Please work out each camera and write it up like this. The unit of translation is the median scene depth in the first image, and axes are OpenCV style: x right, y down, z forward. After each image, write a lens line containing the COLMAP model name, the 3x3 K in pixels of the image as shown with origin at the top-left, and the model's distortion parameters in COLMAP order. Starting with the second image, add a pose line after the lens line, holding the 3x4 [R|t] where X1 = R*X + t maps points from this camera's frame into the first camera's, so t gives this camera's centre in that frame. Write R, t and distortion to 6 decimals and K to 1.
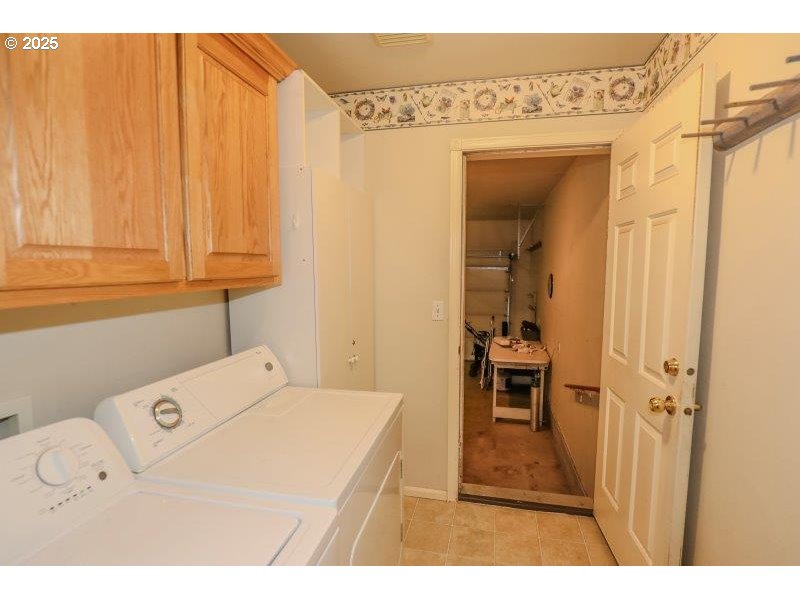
lens RADIAL K [[388.6, 0, 408.5], [0, 388.6, 305.5], [0, 0, 1]] dist [-0.020064, 0.000569]
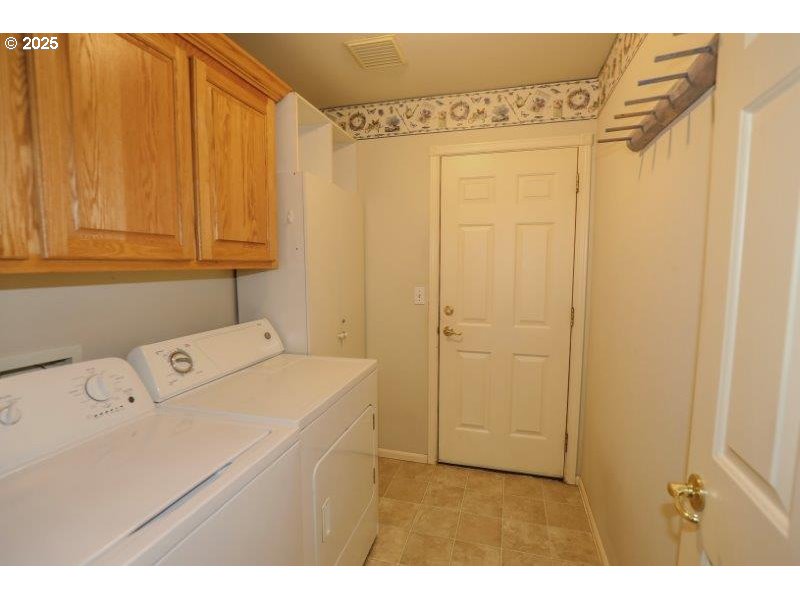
lens RADIAL K [[373.3, 0, 405.1], [0, 373.3, 302.3], [0, 0, 1]] dist [-0.022858, 0.000461]
pose [[0.998440, 0.006577, -0.055440, 0.196427], [-0.006744, 0.999973, -0.002823, 0.076429], [0.055420, 0.003193, 0.998458, -0.207271]]
